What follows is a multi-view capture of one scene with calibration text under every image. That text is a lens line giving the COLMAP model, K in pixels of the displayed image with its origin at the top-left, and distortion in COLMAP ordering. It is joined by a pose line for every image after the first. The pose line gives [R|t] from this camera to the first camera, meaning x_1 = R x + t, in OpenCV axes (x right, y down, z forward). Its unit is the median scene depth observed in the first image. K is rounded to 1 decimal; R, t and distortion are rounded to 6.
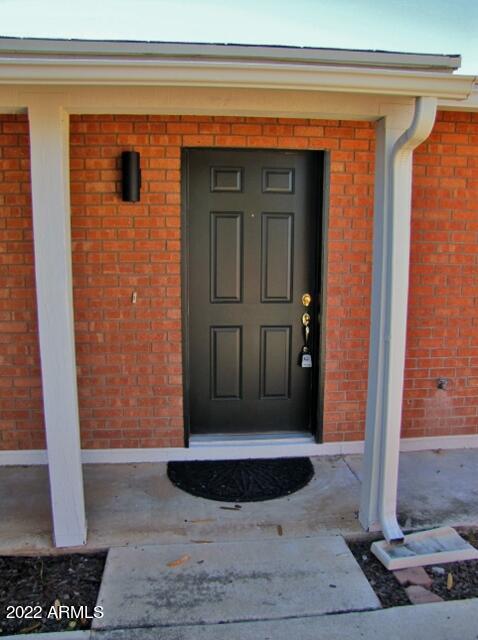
lens RADIAL K [[531.2, 0, 238.8], [0, 531.2, 320.8], [0, 0, 1]] dist [-0.169481, 0.141953]
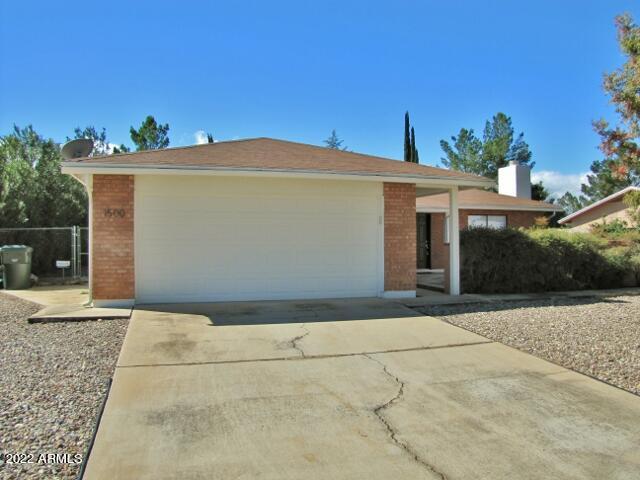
lens RADIAL K [[531.2, 0, 318.6], [0, 531.2, 242.7], [0, 0, 1]] dist [-0.169481, 0.141953]
pose [[0.982621, -0.012262, 0.185217, -1.886342], [0.040170, 0.988218, -0.147689, 0.696500], [-0.181224, 0.152562, 0.971536, -3.847335]]
